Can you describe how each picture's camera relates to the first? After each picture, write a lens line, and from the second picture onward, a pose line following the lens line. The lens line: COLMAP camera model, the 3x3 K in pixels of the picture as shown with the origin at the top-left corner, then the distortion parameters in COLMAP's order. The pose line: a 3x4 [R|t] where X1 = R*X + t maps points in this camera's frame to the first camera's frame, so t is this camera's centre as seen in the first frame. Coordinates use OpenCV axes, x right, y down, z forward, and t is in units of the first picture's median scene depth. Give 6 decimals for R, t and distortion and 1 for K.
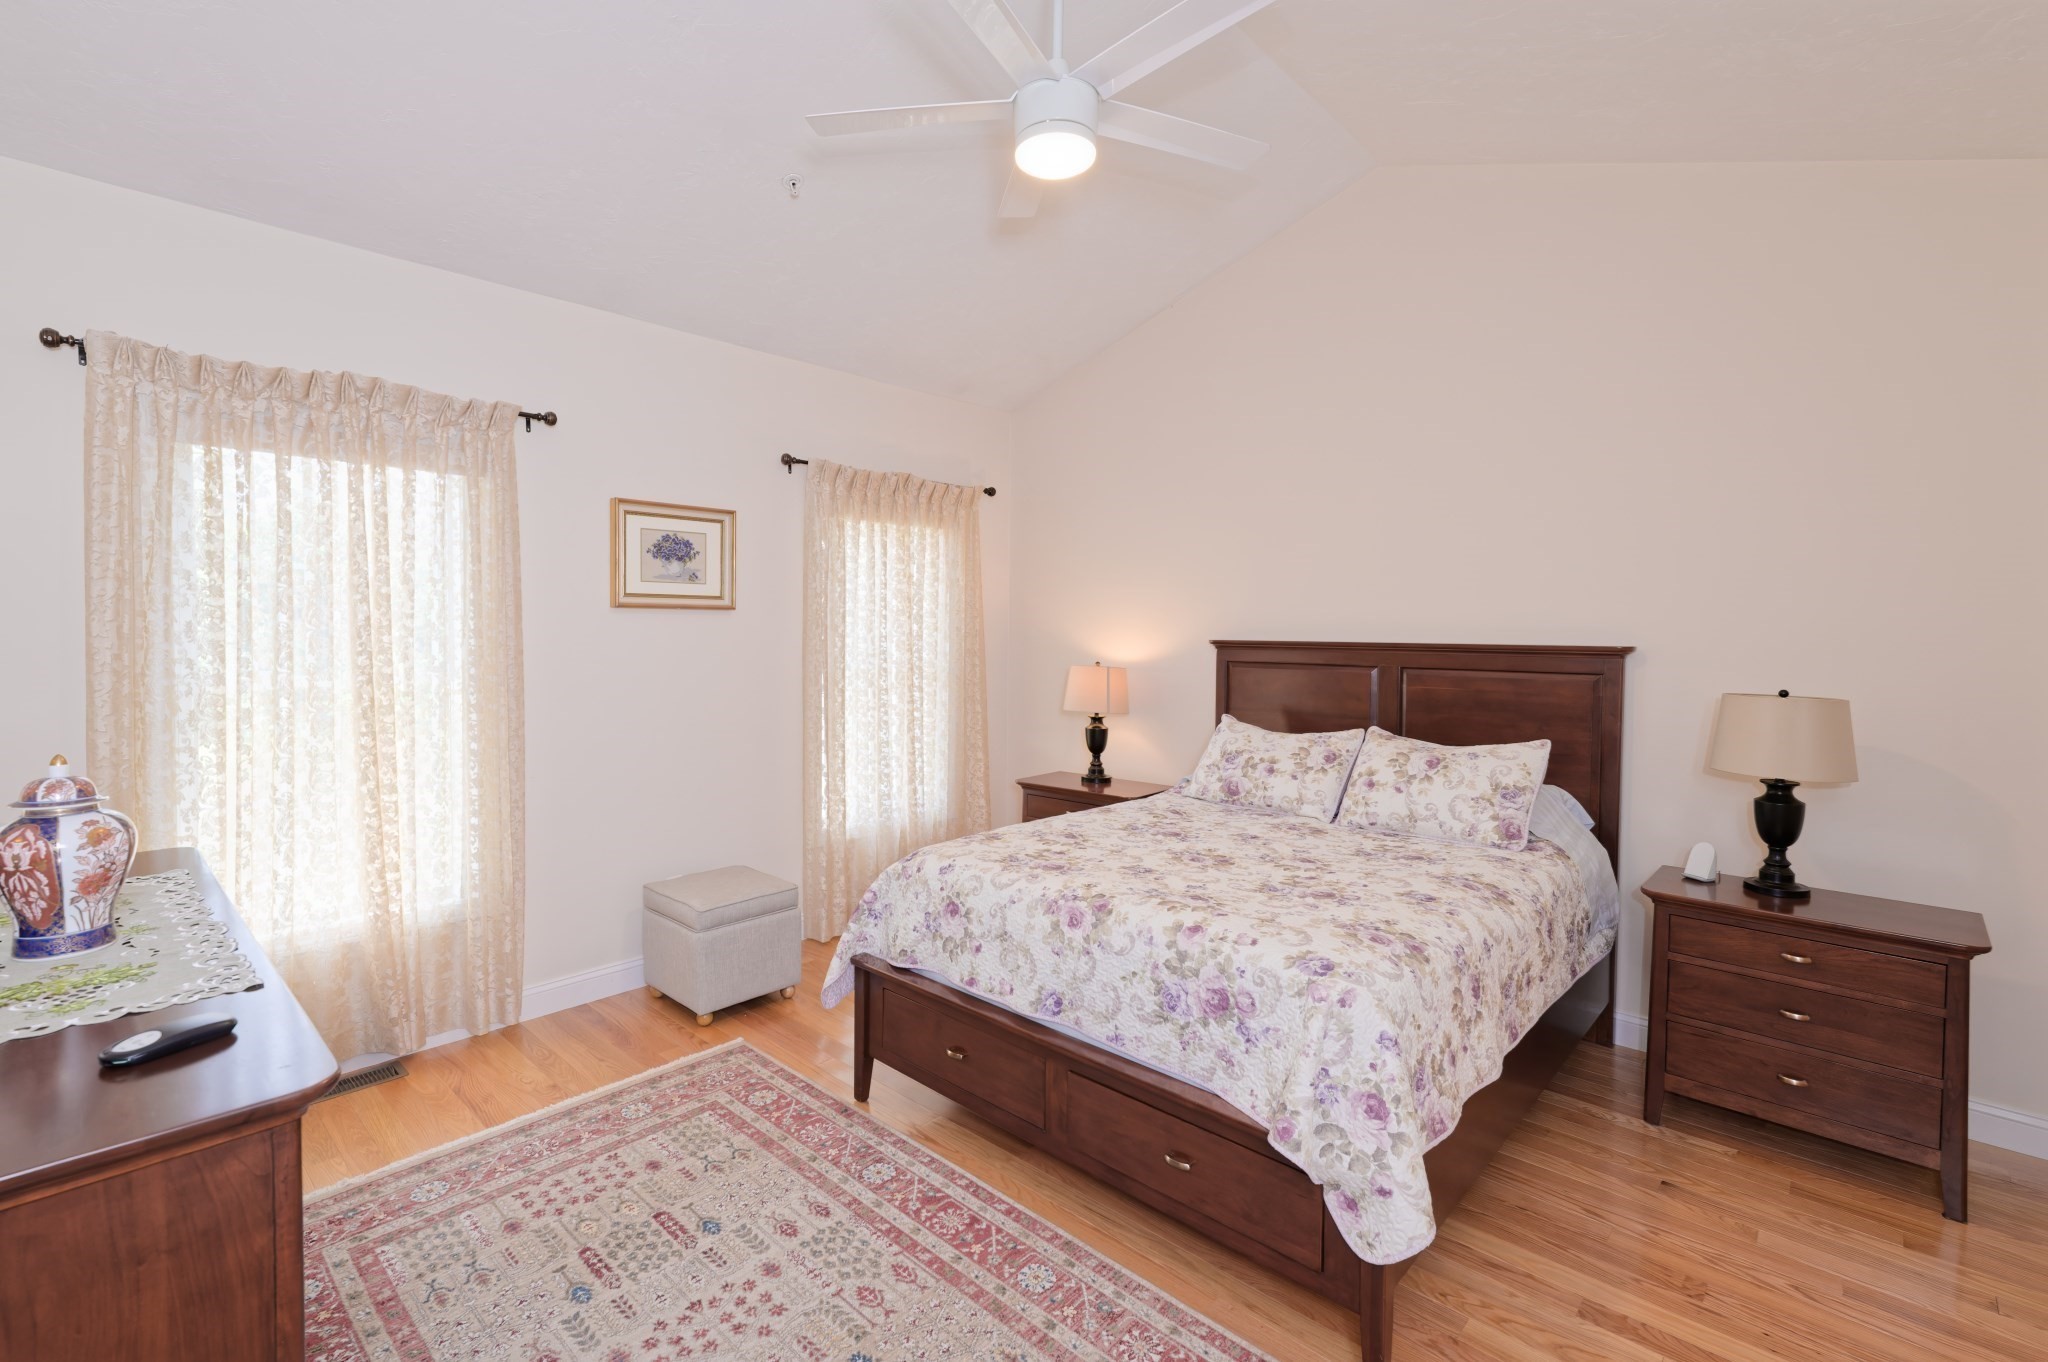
lens RADIAL K [[866.2, 0, 967.1], [0, 866.2, 651.8], [0, 0, 1]] dist [0.002554, -0.000875]
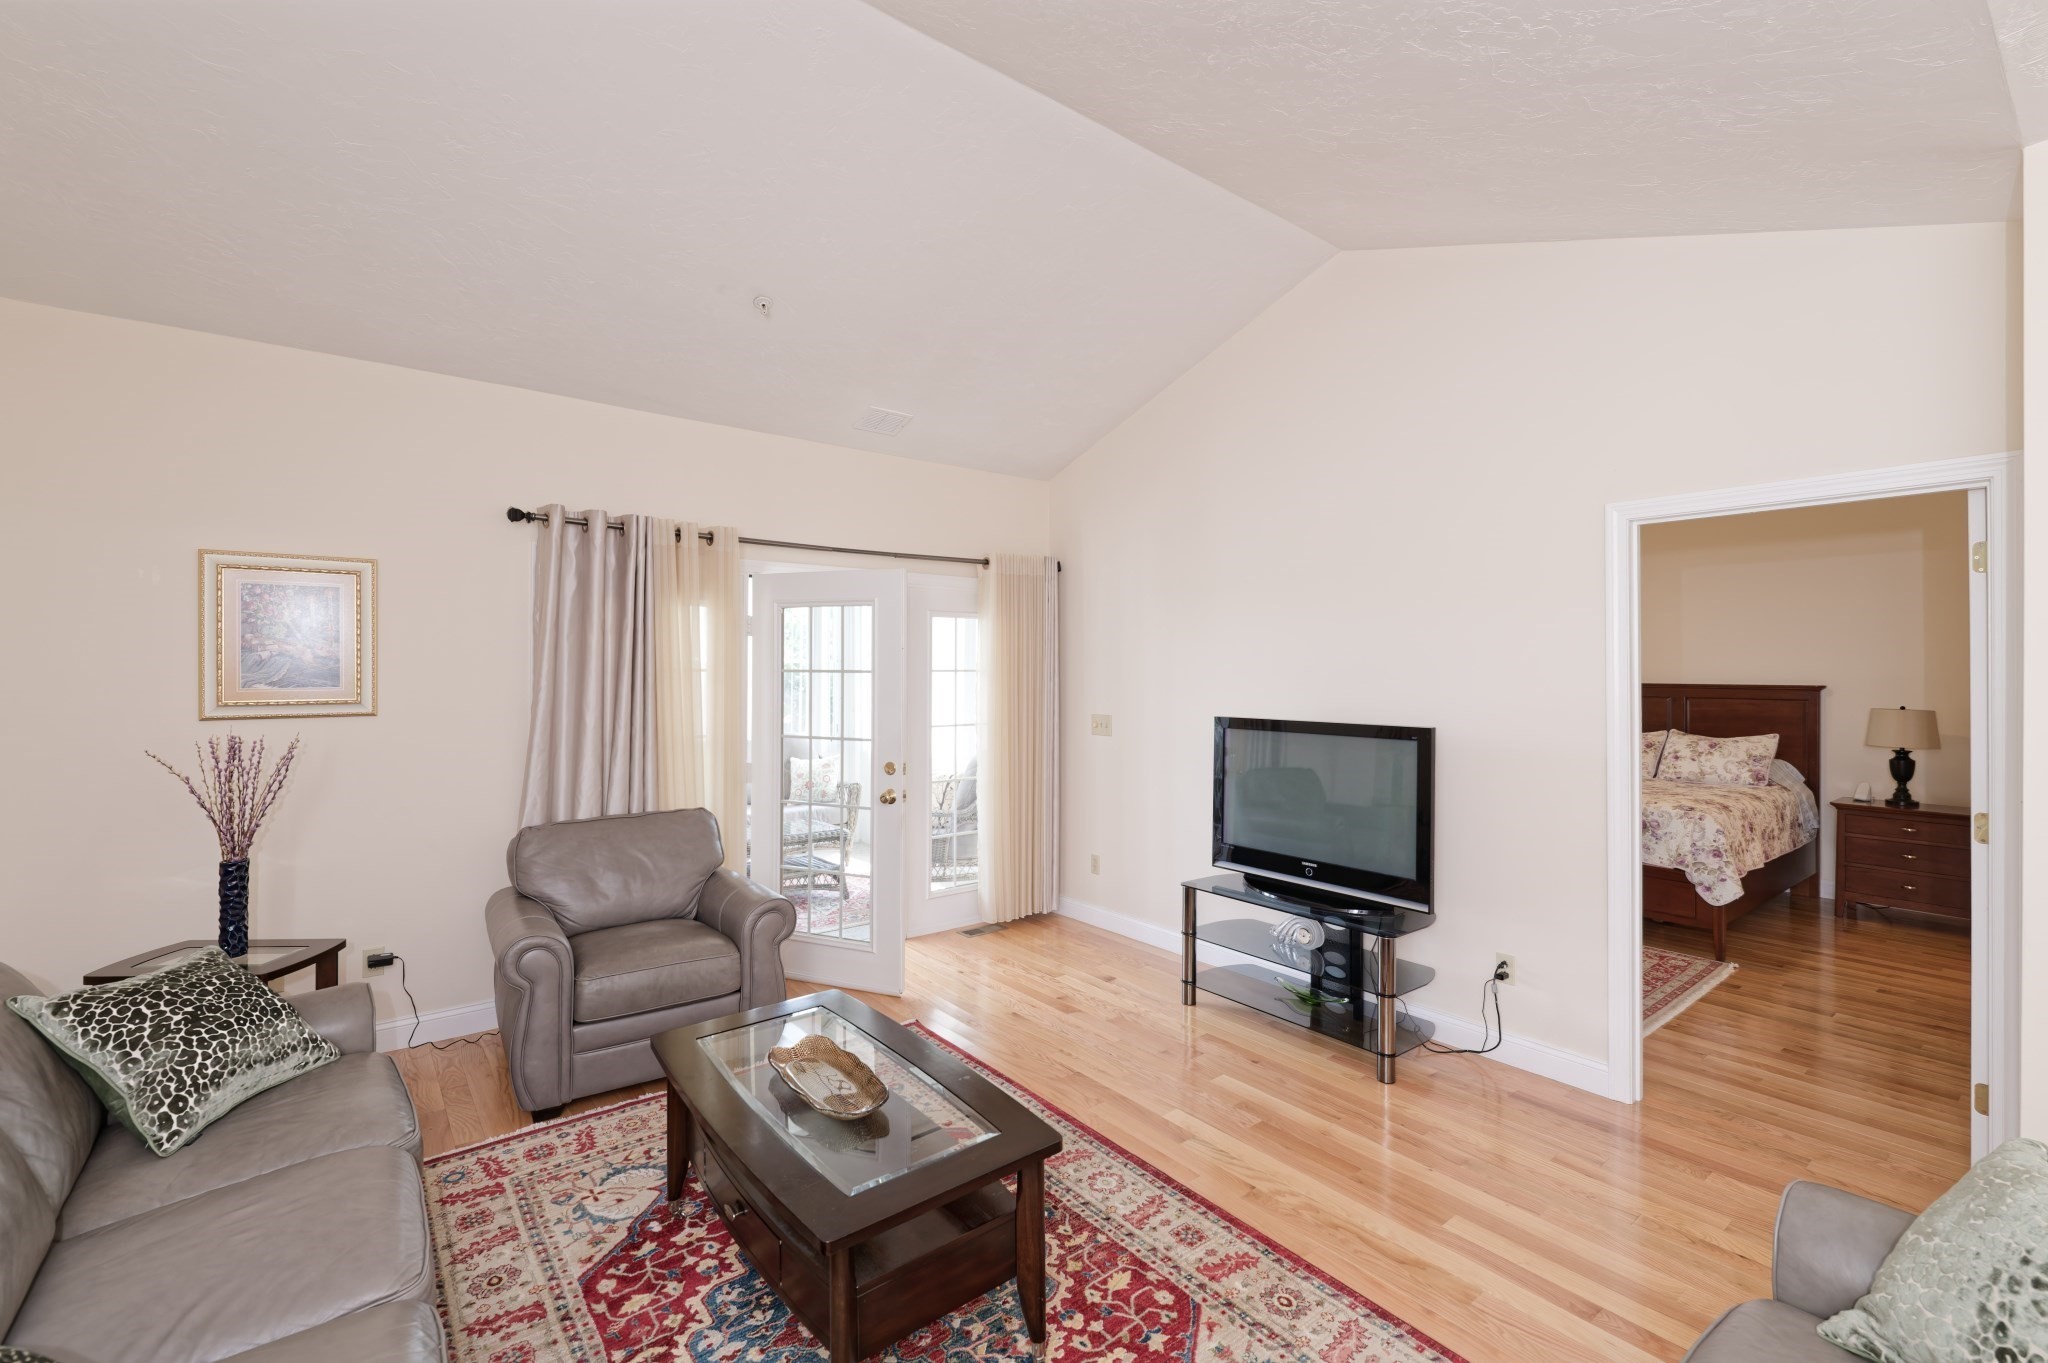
lens RADIAL K [[866.2, 0, 992.1], [0, 866.2, 665.8], [0, 0, 1]] dist [0.002554, -0.000875]
pose [[0.991259, -0.009348, -0.131600, -0.893632], [0.005832, 0.999616, -0.027081, -0.010153], [0.131803, 0.026077, 0.990933, -1.271720]]
